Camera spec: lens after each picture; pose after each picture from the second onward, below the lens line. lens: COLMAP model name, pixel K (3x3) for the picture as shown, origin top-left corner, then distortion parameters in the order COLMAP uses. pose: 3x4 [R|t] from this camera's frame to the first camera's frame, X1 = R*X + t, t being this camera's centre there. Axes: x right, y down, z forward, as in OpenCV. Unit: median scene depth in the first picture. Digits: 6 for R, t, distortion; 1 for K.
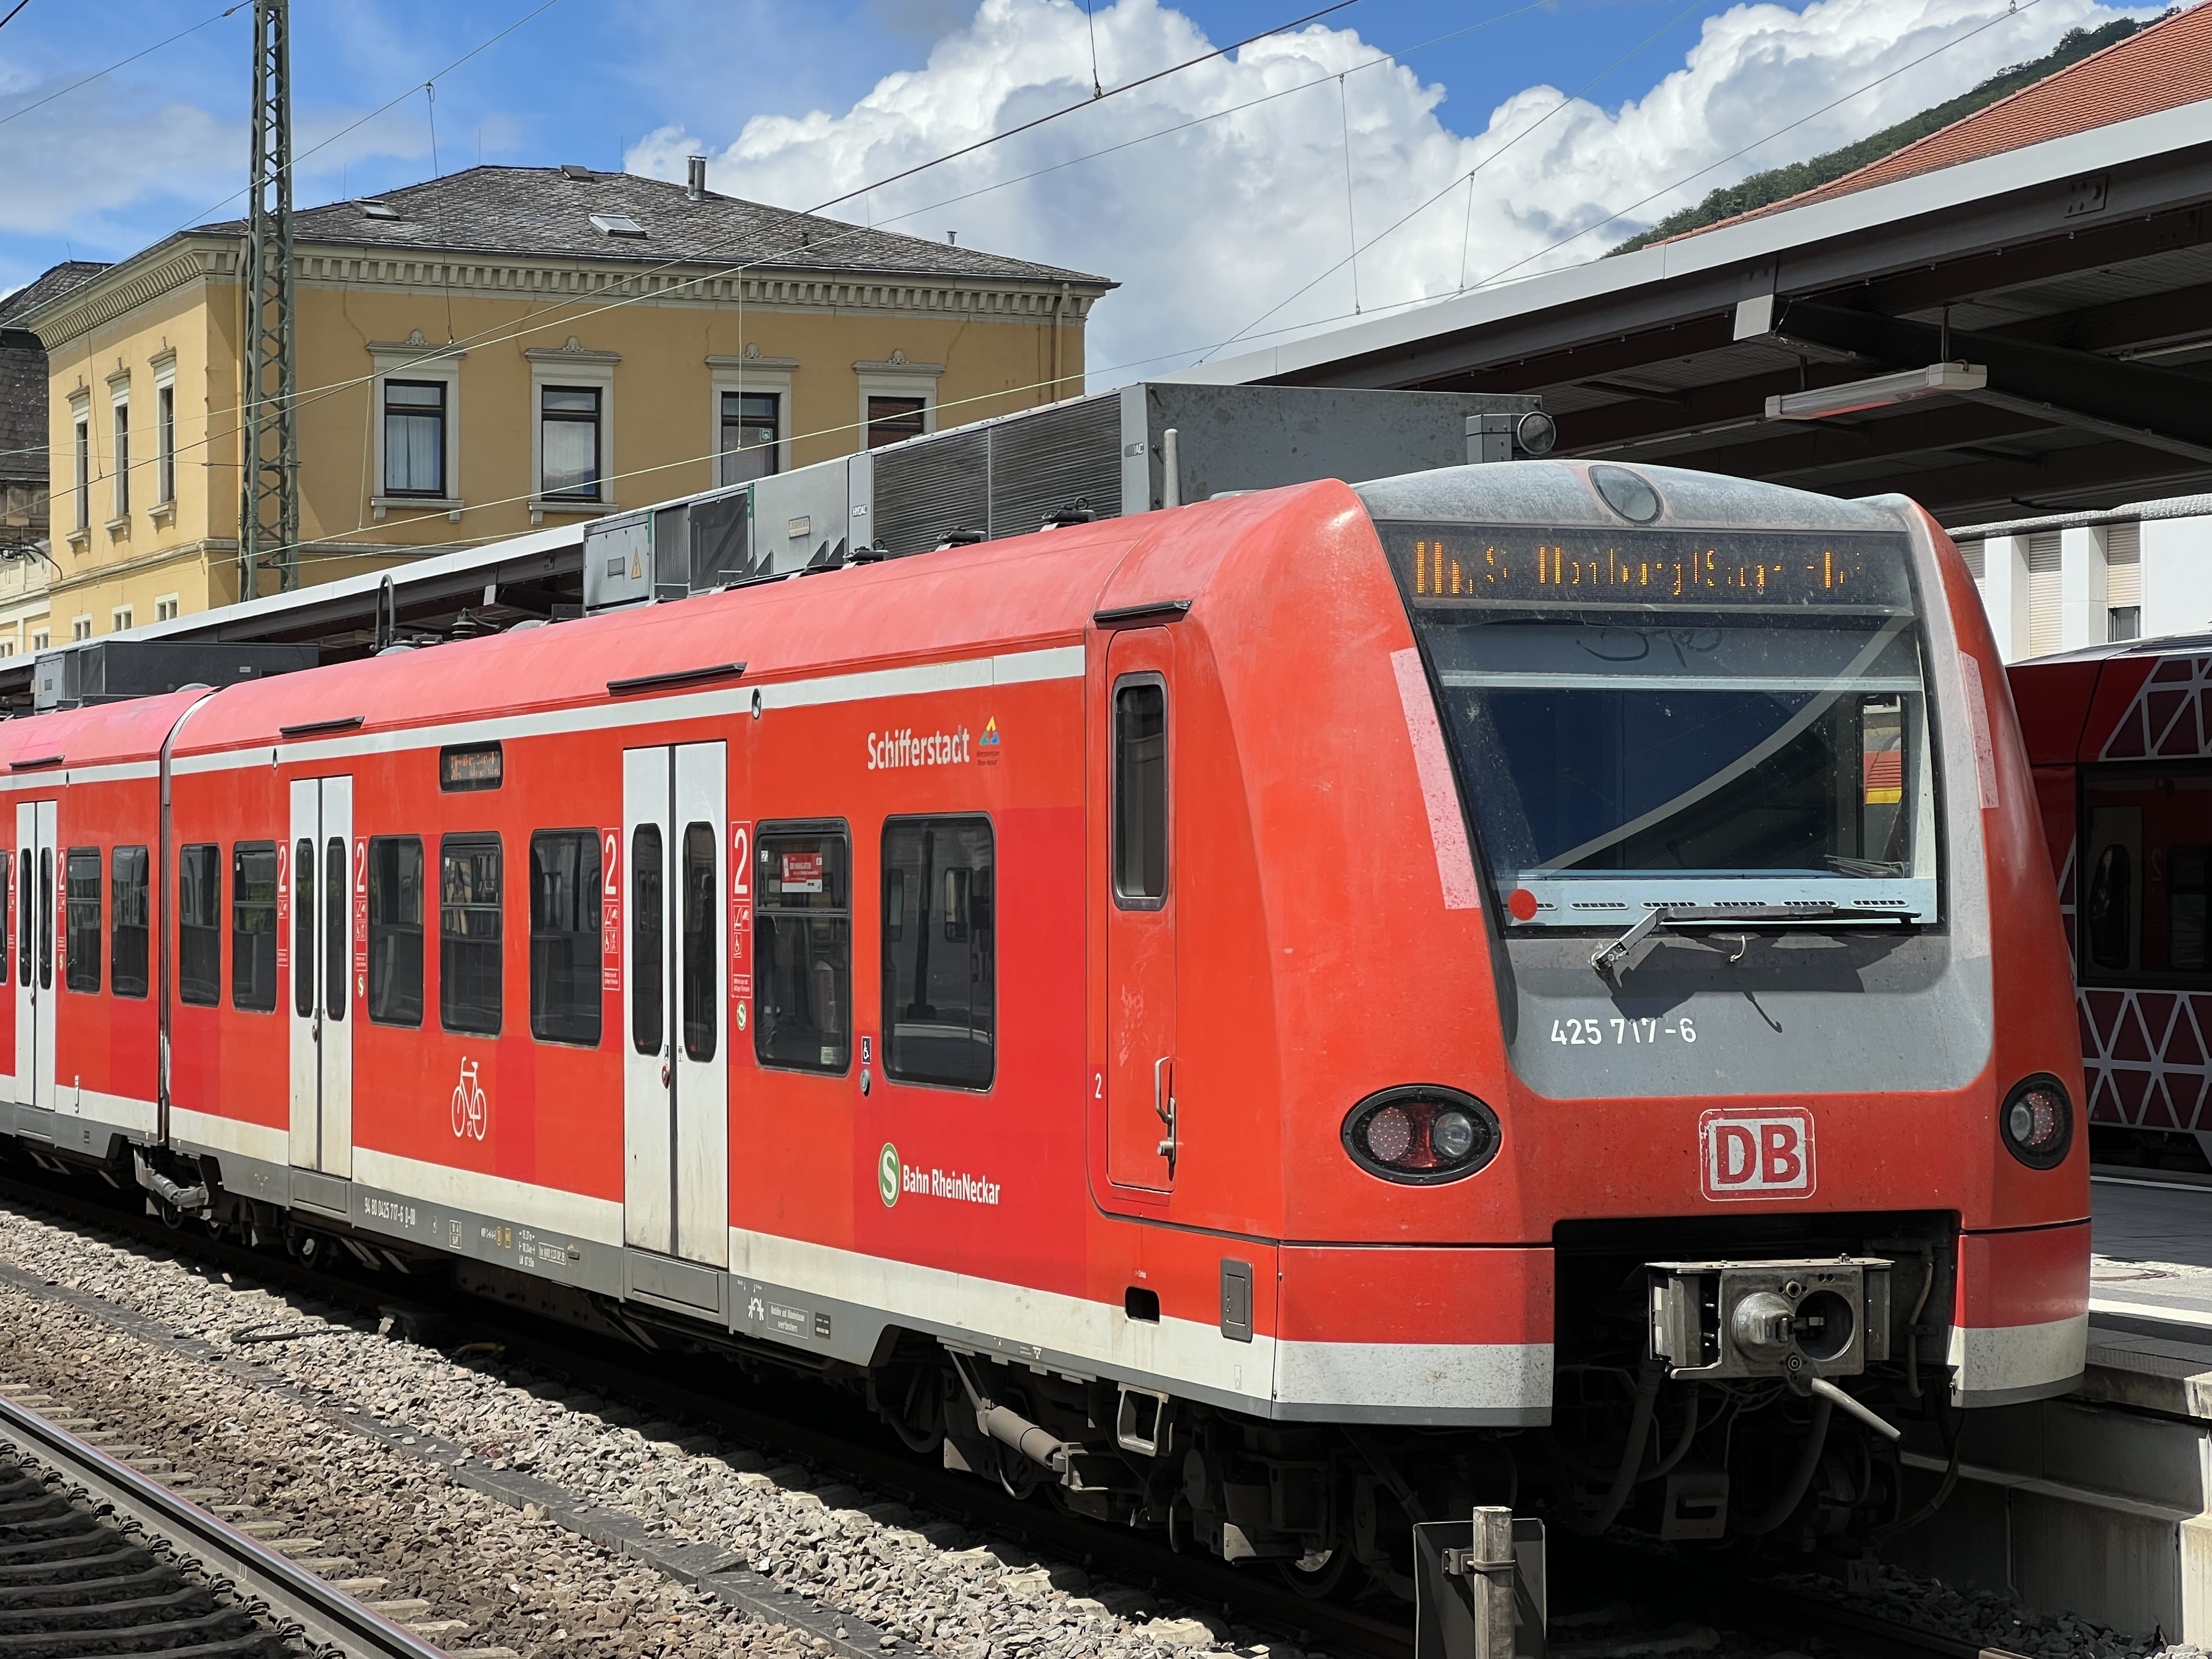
lens RADIAL K [[4983.0, 0, 1107.1], [0, 4983.0, 832.2], [0, 0, 1]] dist [0.178730, 0.000000]
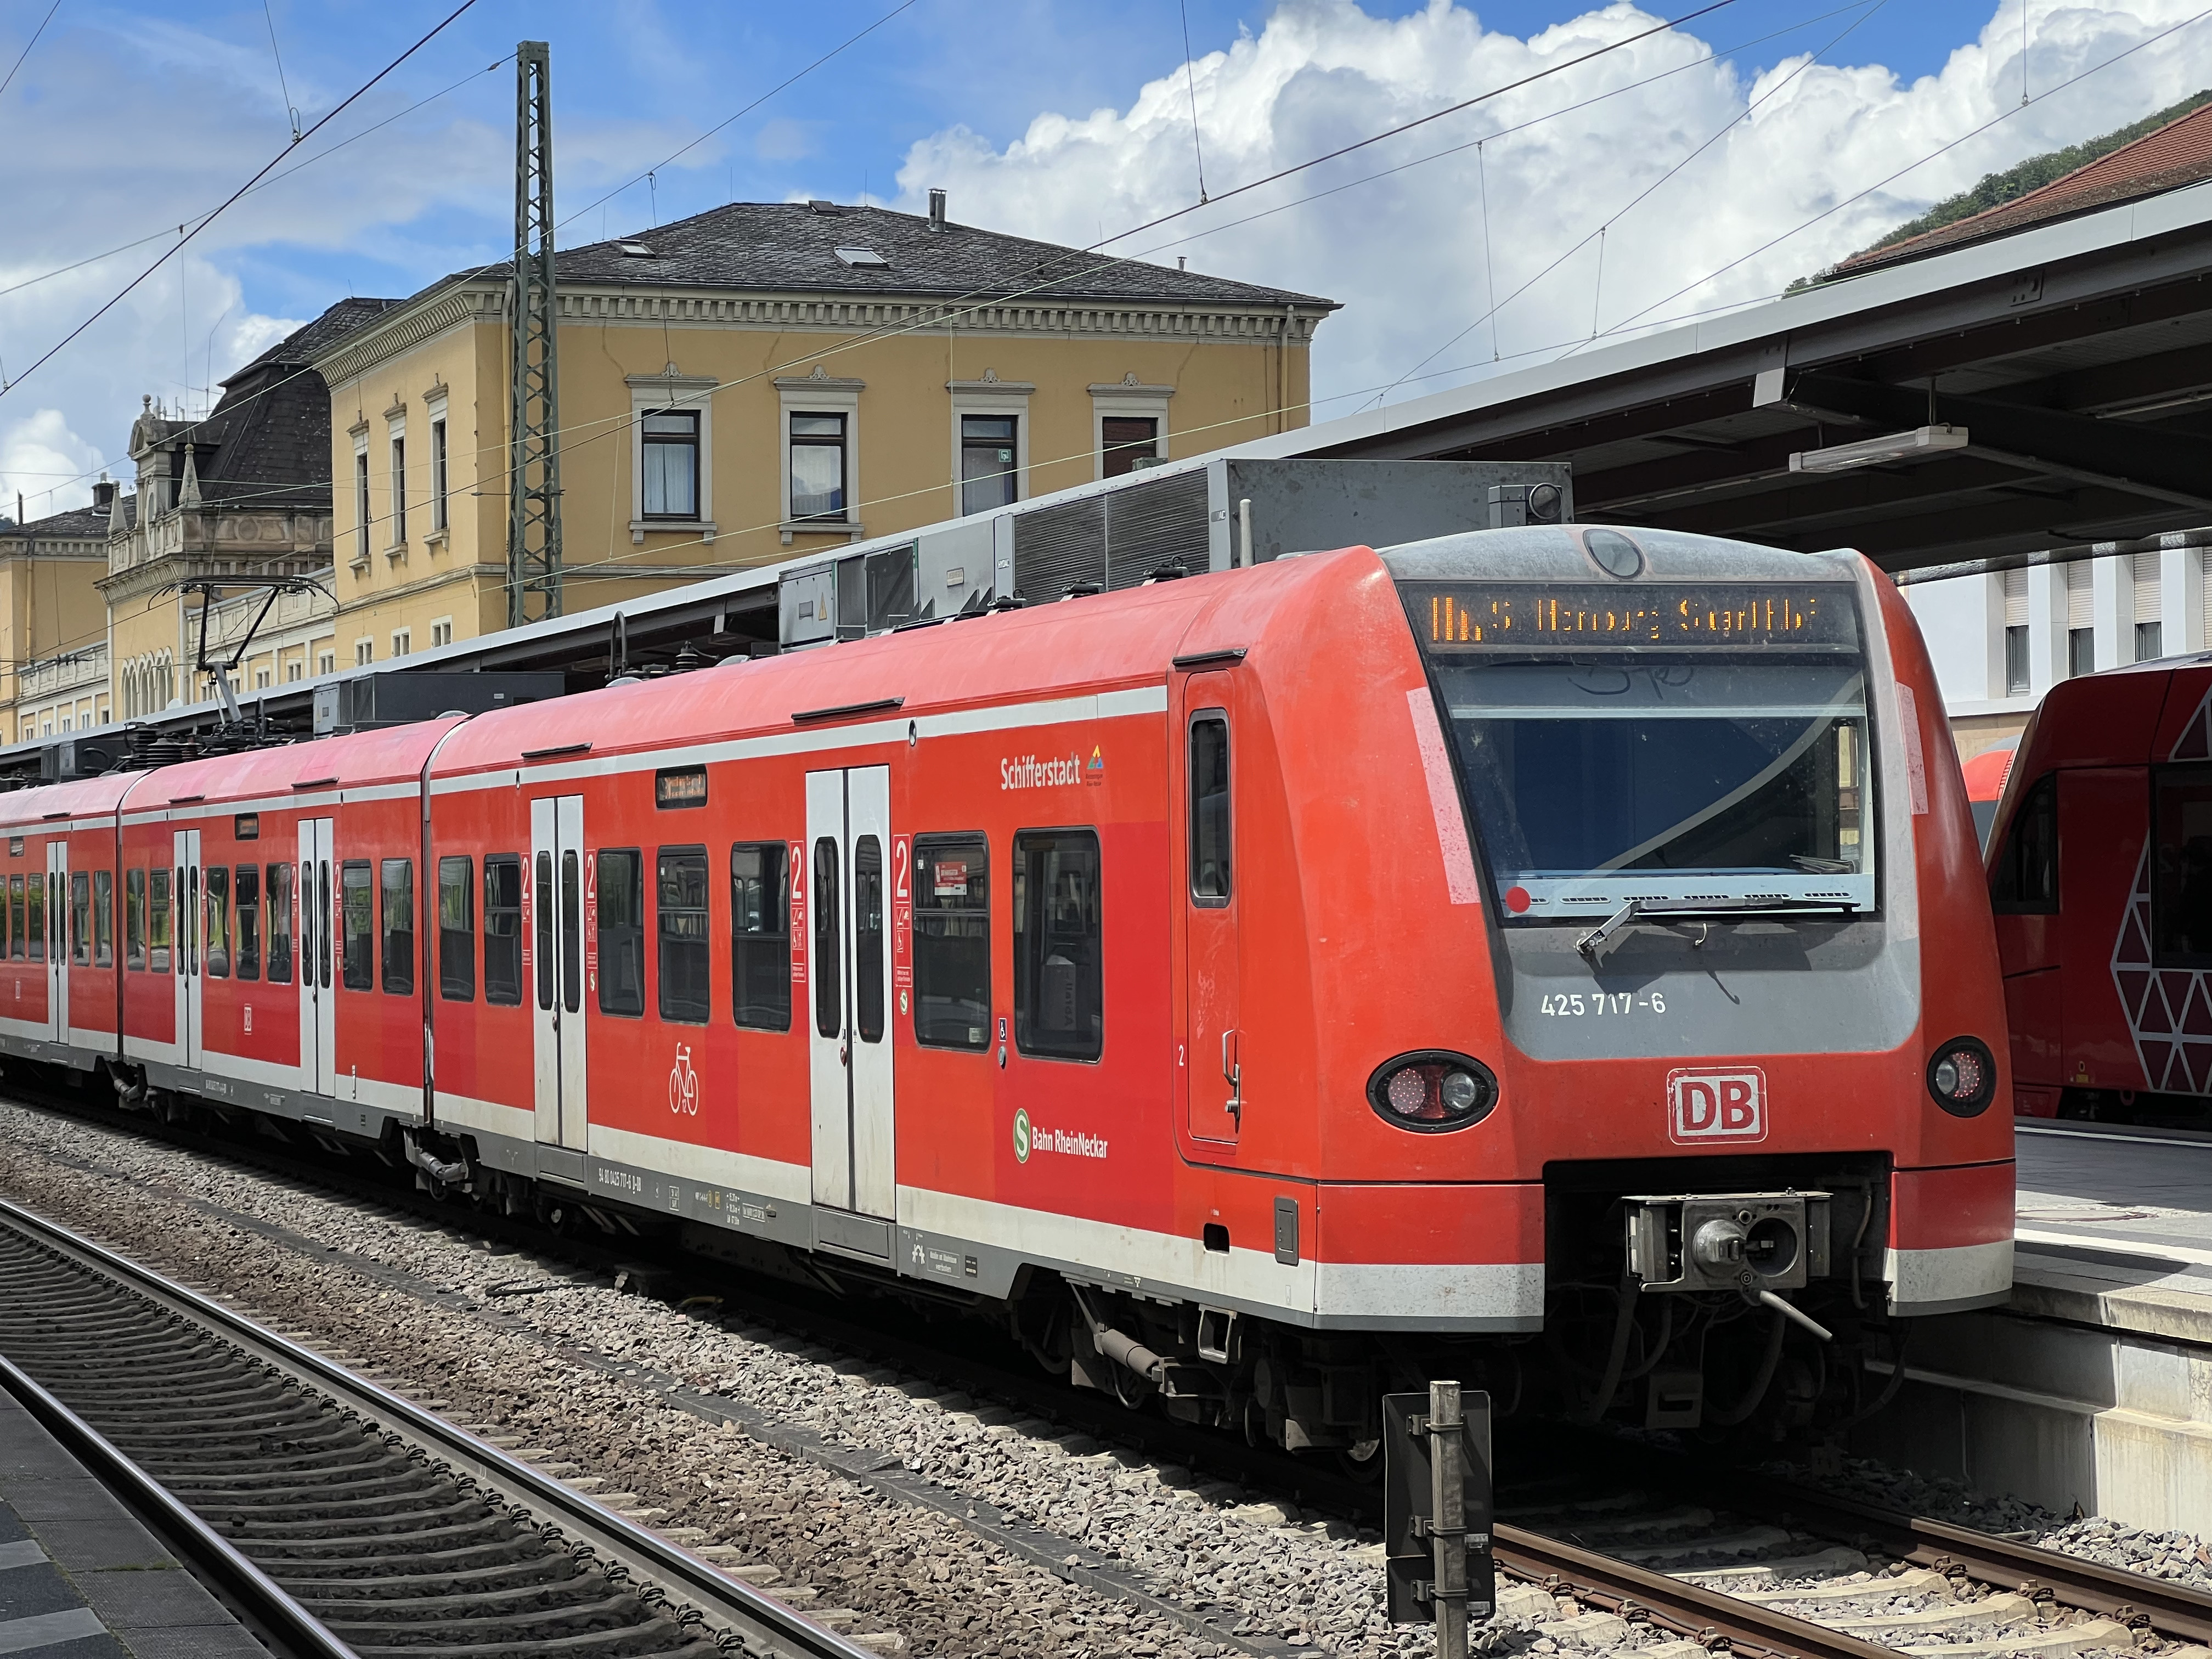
lens RADIAL K [[4994.4, 0, 1085.9], [0, 4994.4, 851.5], [0, 0, 1]] dist [0.155086, 0.000000]
pose [[0.998100, -0.011029, -0.060613, 0.043234], [0.011295, 0.999928, 0.004054, -0.002595], [0.060564, -0.004731, 0.998153, -0.171199]]
